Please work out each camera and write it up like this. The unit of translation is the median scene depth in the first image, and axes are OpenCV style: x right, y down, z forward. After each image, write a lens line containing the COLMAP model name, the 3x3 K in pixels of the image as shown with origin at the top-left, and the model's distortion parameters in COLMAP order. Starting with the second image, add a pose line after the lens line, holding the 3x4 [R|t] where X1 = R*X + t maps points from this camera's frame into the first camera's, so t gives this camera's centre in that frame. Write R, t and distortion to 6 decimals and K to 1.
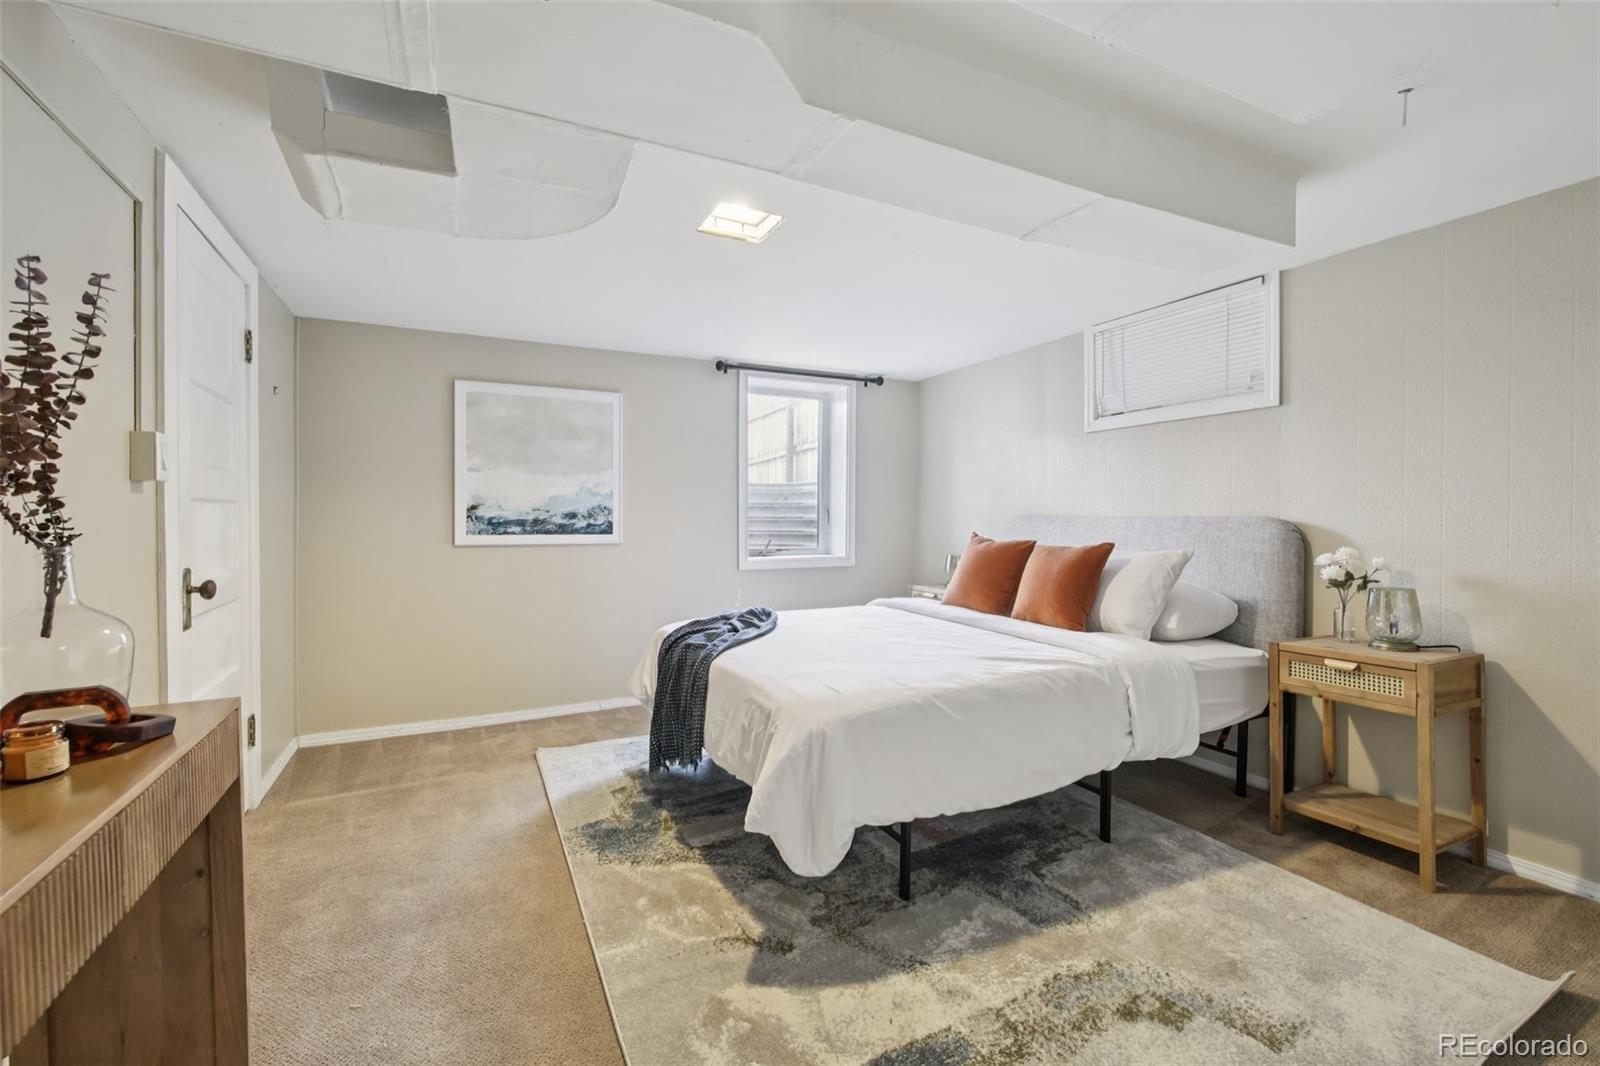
lens RADIAL K [[686.6, 0, 802.3], [0, 686.6, 532.2], [0, 0, 1]] dist [0.002757, -0.005658]
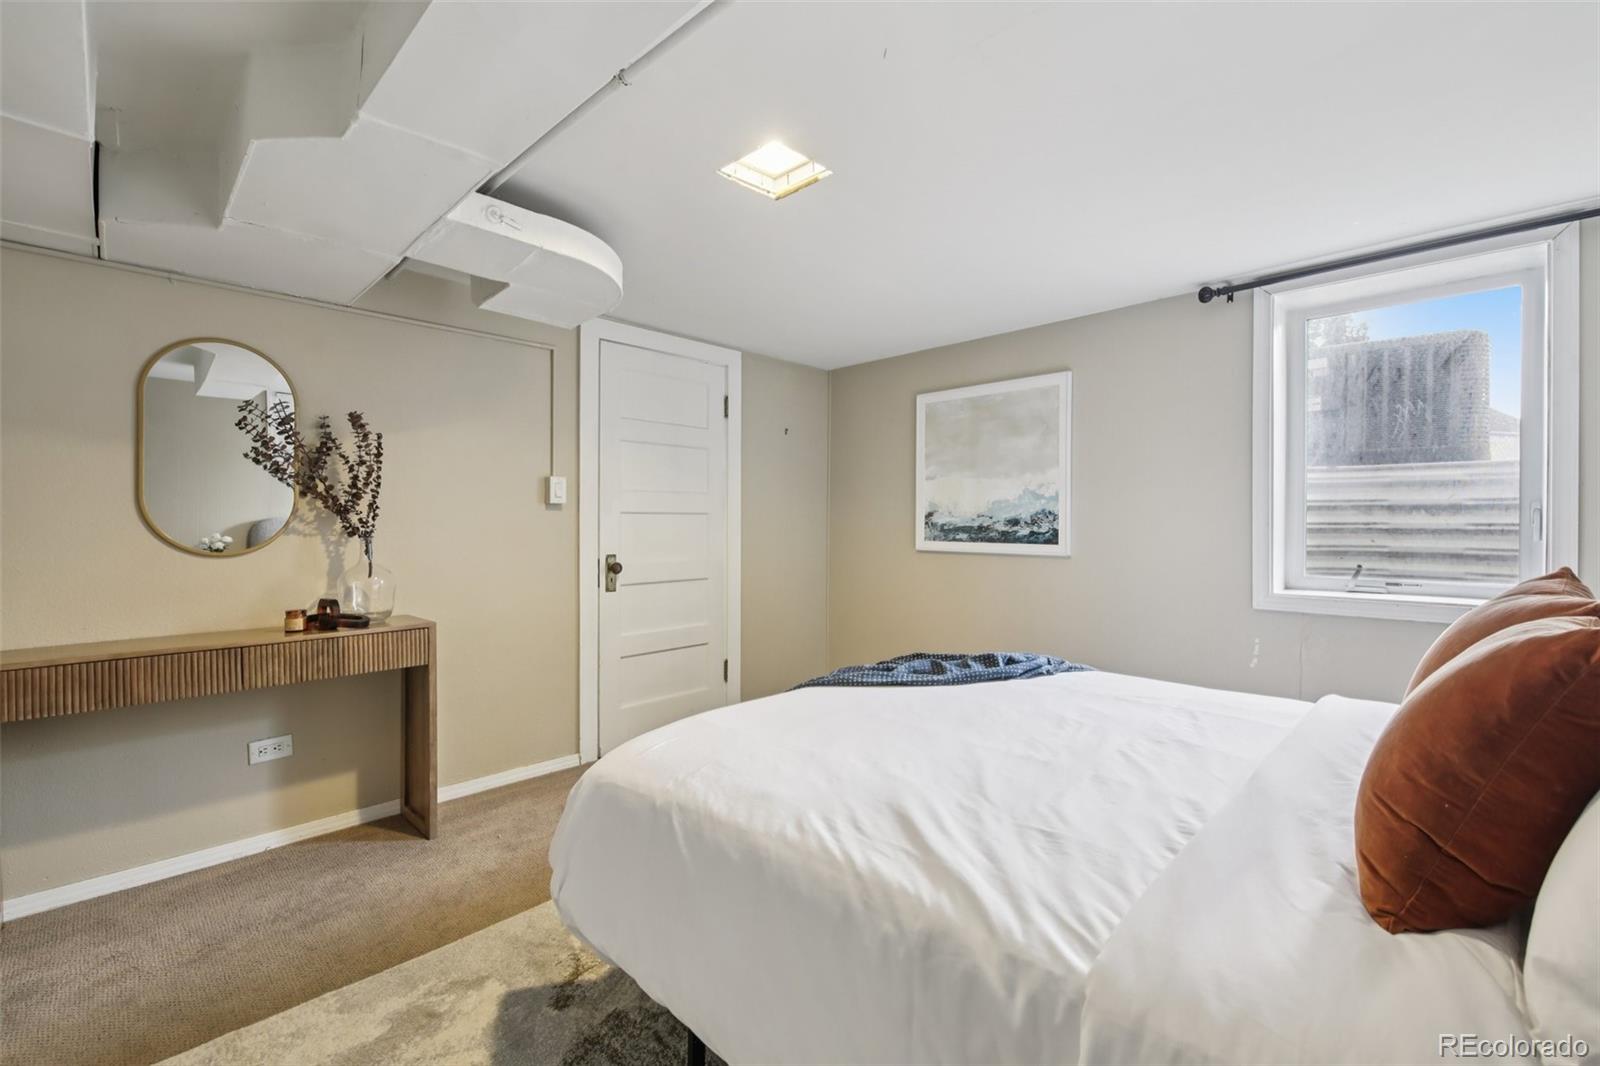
lens RADIAL K [[686.6, 0, 802.7], [0, 686.6, 531.5], [0, 0, 1]] dist [0.002757, -0.005658]
pose [[0.311645, 0.009610, -0.950150, 0.427142], [-0.022121, 0.999751, 0.002856, -0.008518], [0.949941, 0.020128, 0.311780, 0.471136]]
